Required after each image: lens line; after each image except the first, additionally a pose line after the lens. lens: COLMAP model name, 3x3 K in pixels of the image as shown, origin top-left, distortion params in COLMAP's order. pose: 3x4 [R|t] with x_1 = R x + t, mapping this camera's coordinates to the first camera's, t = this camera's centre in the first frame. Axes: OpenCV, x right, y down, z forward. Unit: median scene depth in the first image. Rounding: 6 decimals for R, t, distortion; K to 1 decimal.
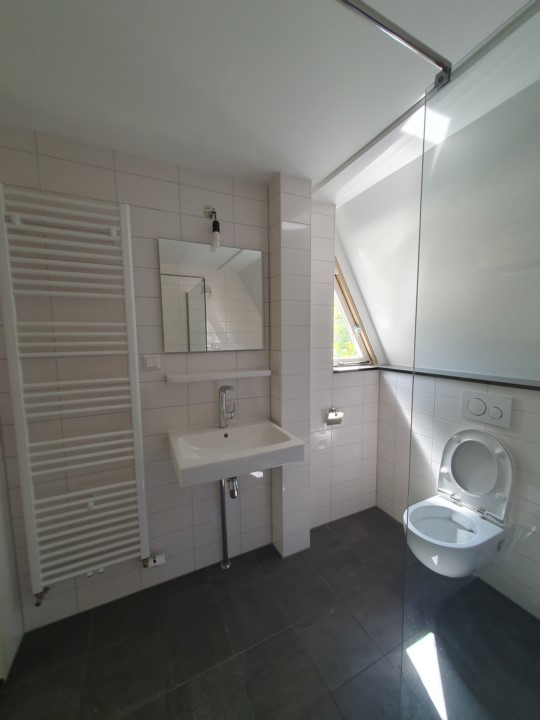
lens RADIAL K [[284.2, 0, 270.2], [0, 284.2, 362.4], [0, 0, 1]] dist [0.008231, -0.000134]
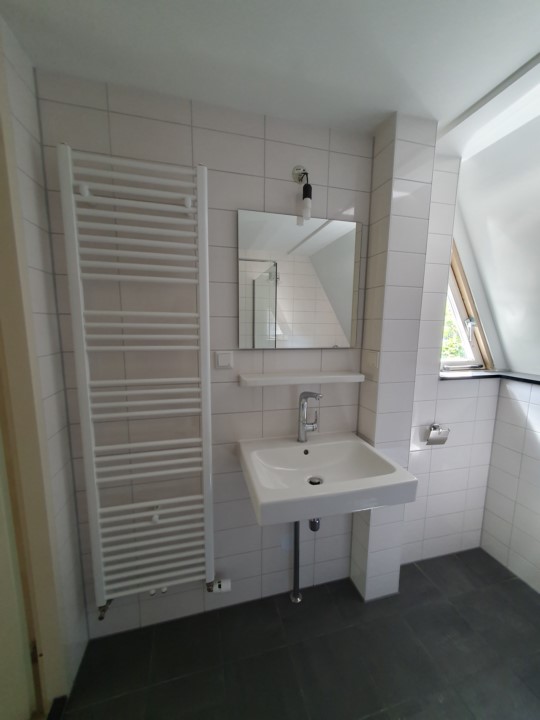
lens RADIAL K [[284.2, 0, 270.9], [0, 284.2, 362.1], [0, 0, 1]] dist [0.008231, -0.000134]
pose [[0.981524, 0.047304, -0.185400, -0.119402], [-0.040543, 0.998373, 0.040093, -0.032401], [0.186994, -0.031835, 0.981845, 0.187690]]
